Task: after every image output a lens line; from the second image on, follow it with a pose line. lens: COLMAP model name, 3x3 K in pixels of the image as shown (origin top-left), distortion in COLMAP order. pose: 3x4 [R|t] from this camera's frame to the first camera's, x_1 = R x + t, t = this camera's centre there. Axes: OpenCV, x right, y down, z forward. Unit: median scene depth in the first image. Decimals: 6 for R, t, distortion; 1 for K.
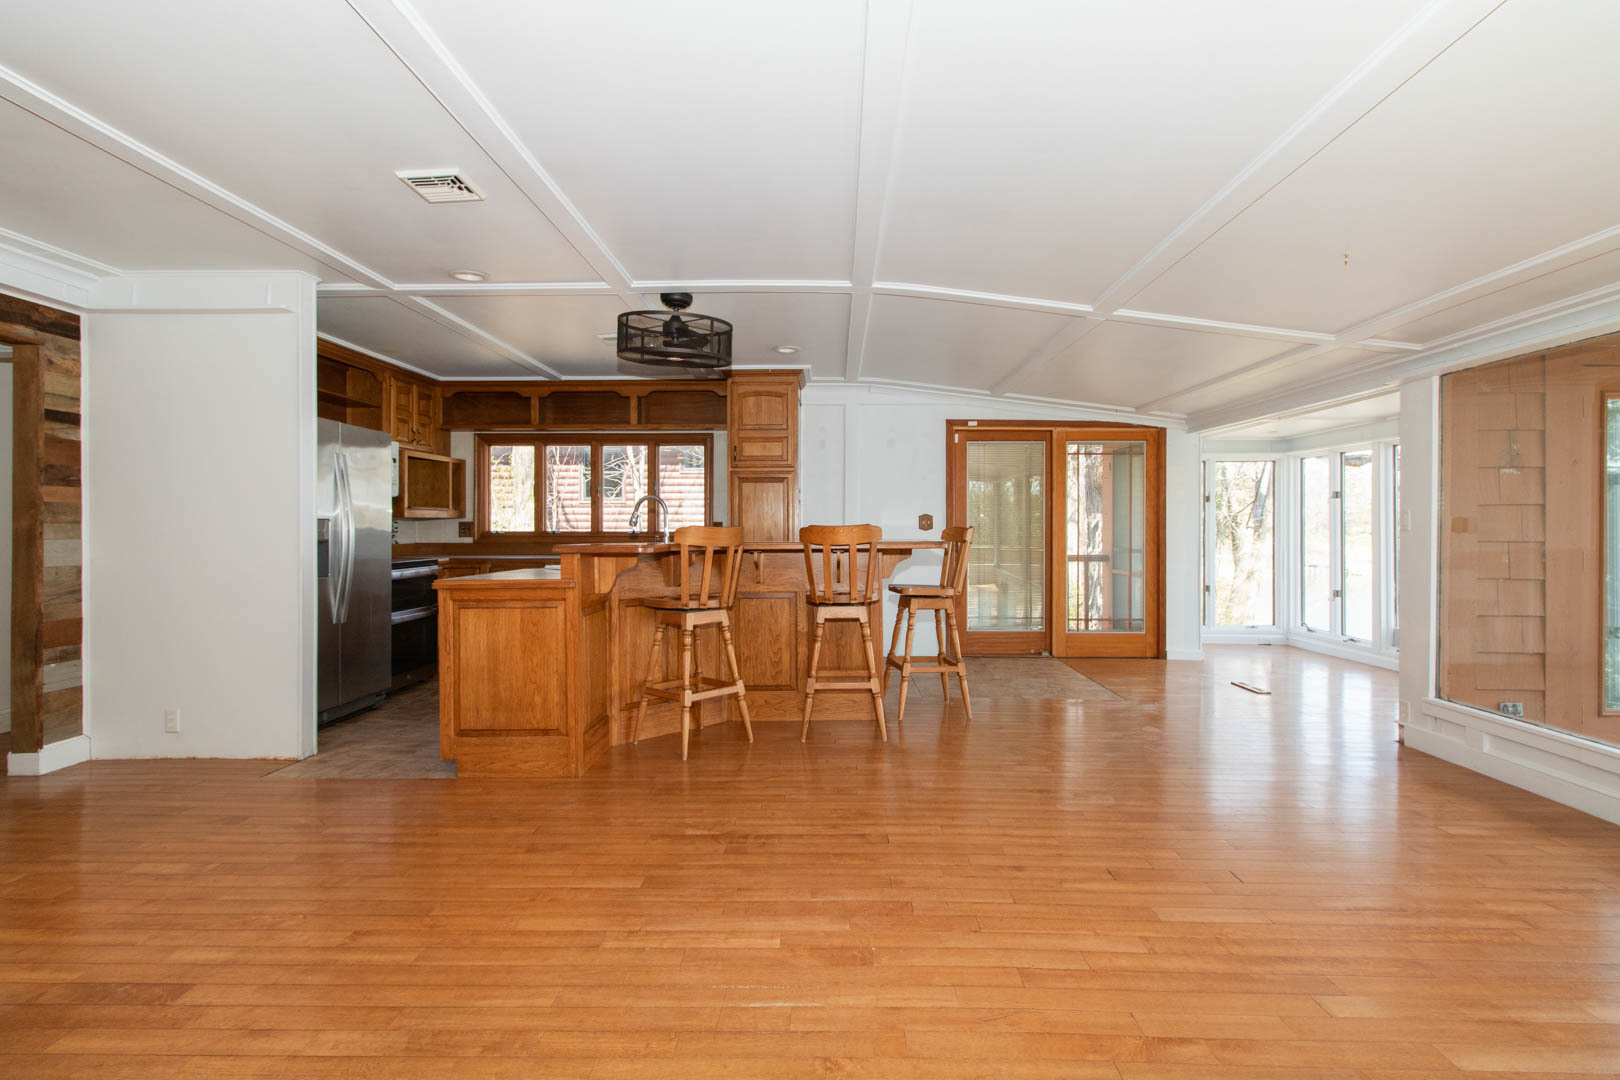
lens RADIAL K [[749.1, 0, 817.7], [0, 749.1, 532.4], [0, 0, 1]] dist [0.000394, -0.000140]
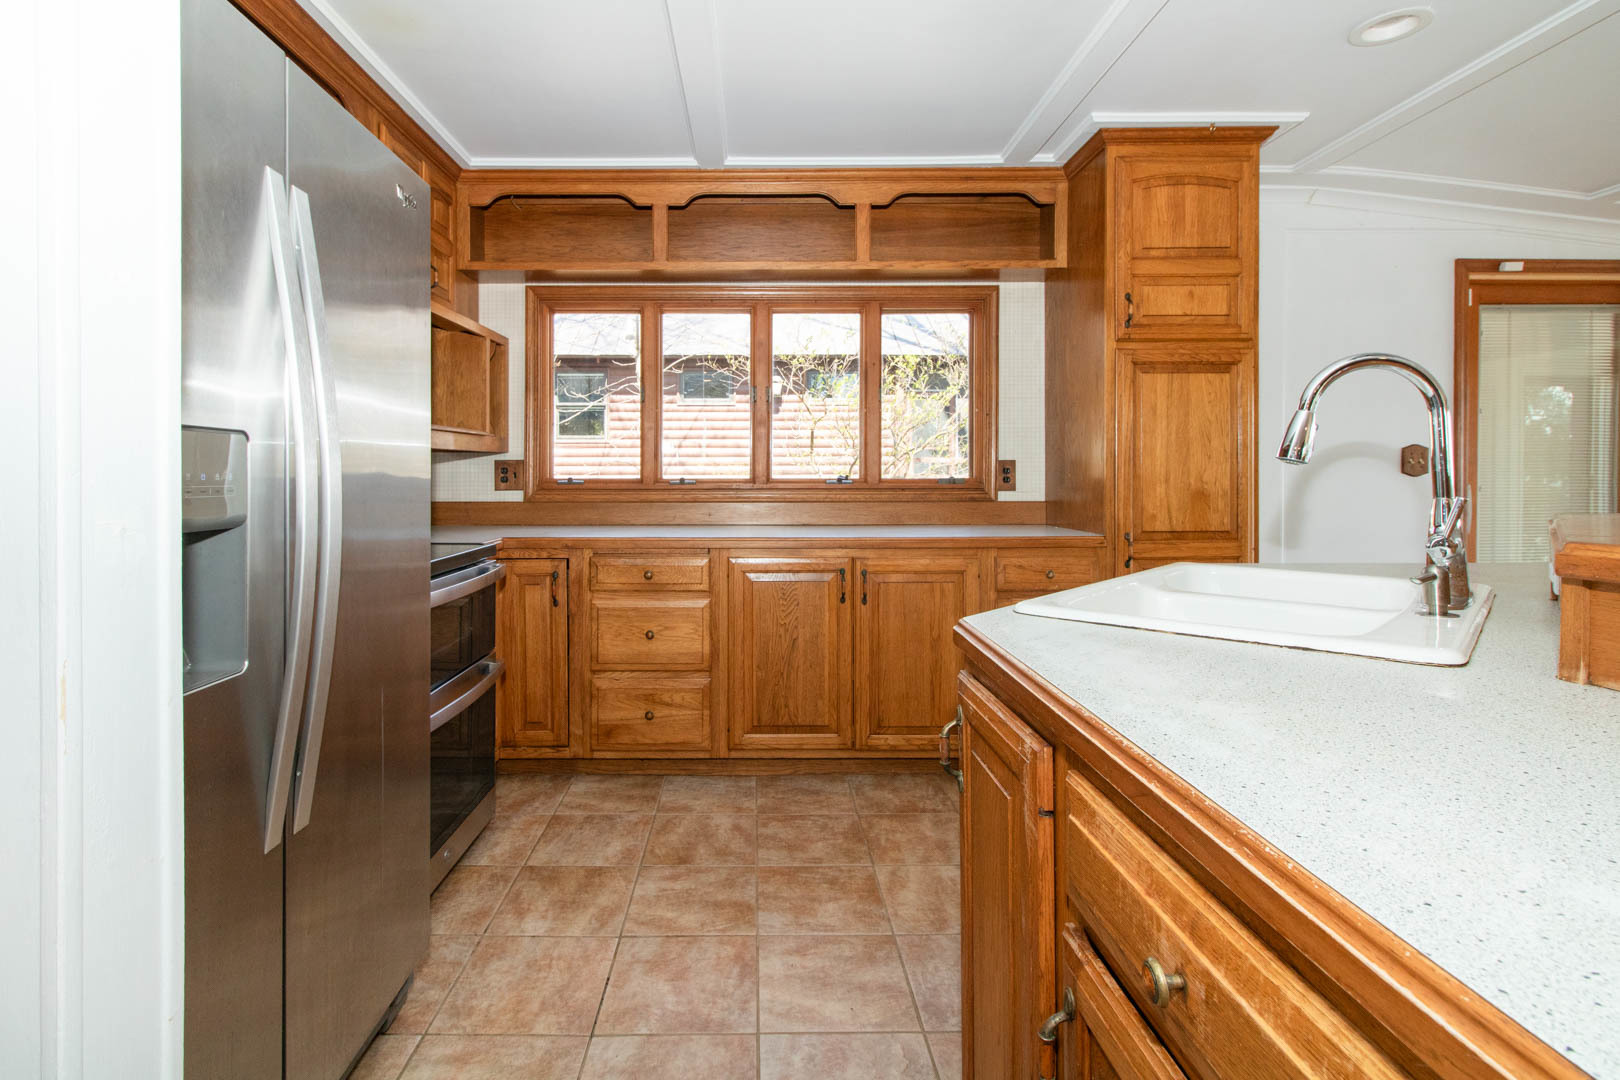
lens RADIAL K [[774.8, 0, 756.4], [0, 774.8, 469.0], [0, 0, 1]] dist [0.000111, 0.000233]
pose [[0.999877, -0.000851, 0.015660, -0.382970], [0.001056, 0.999914, -0.013075, -0.001684], [-0.015647, 0.013090, 0.999792, 0.586438]]
